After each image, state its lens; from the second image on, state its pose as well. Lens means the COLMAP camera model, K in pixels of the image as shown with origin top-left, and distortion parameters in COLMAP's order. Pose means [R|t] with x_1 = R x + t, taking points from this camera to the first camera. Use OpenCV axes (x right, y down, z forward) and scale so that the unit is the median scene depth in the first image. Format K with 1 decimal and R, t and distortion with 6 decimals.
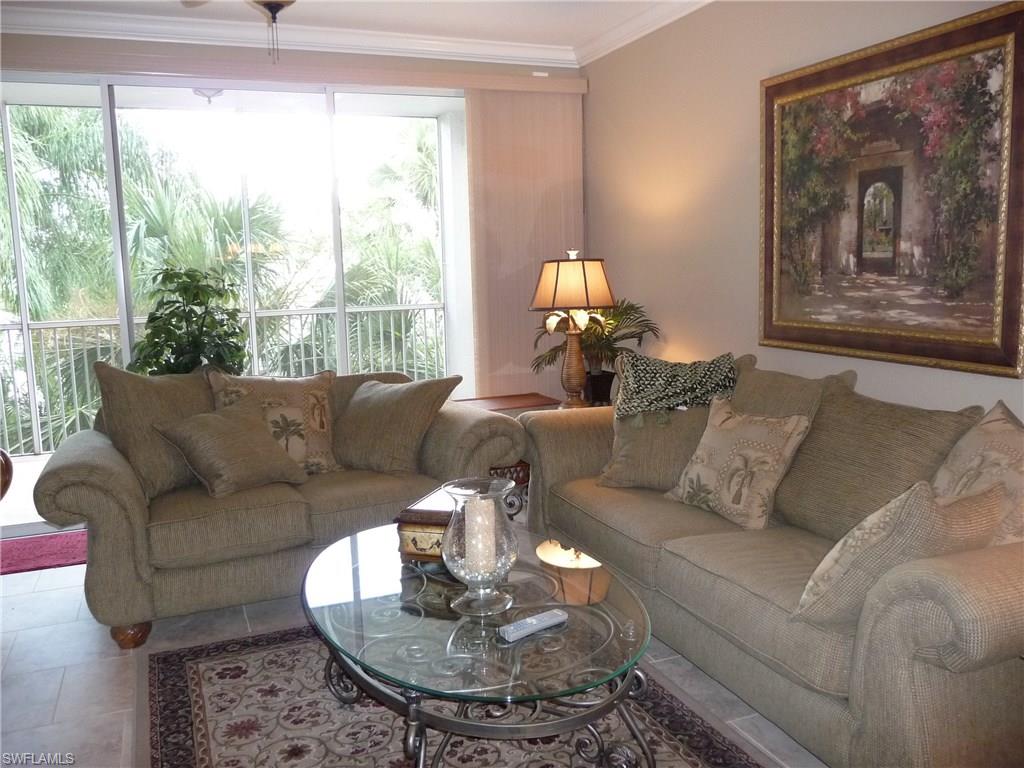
lens RADIAL K [[854.6, 0, 512.0], [0, 854.6, 384.0], [0, 0, 1]] dist [-0.014967, 0.006008]
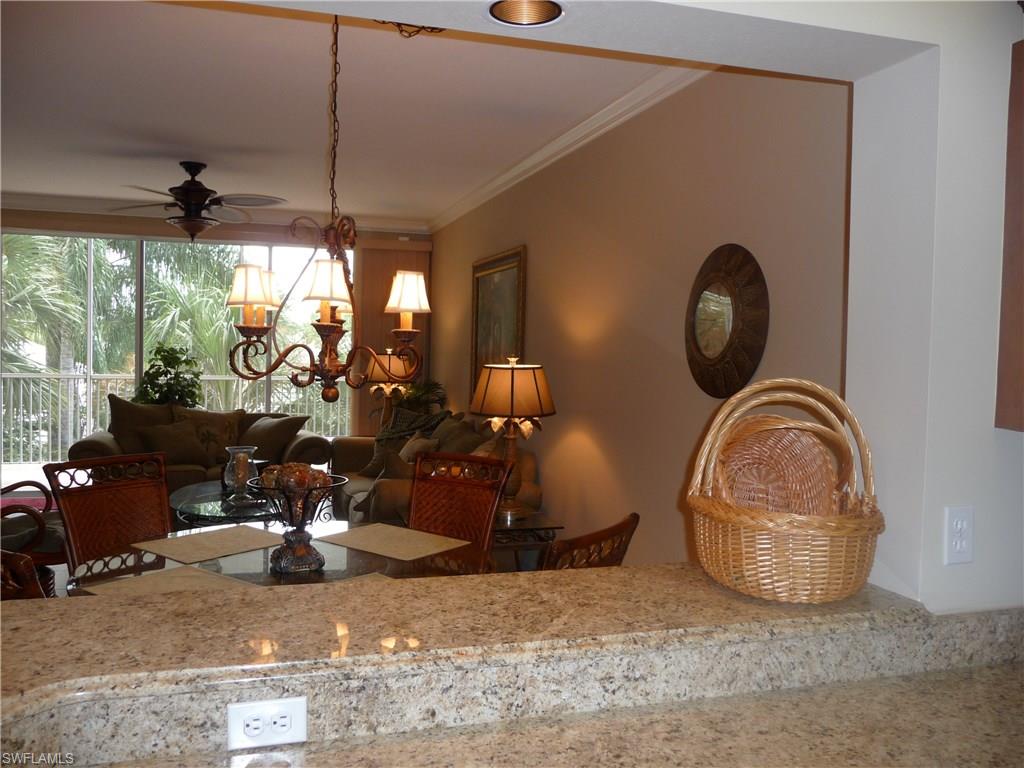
lens RADIAL K [[854.6, 0, 512.0], [0, 854.6, 384.0], [0, 0, 1]] dist [-0.014967, 0.006008]
pose [[0.994755, 0.057903, -0.084323, 0.501184], [-0.065477, 0.993786, -0.090012, 0.056799], [0.078587, 0.095061, 0.992365, -0.733128]]
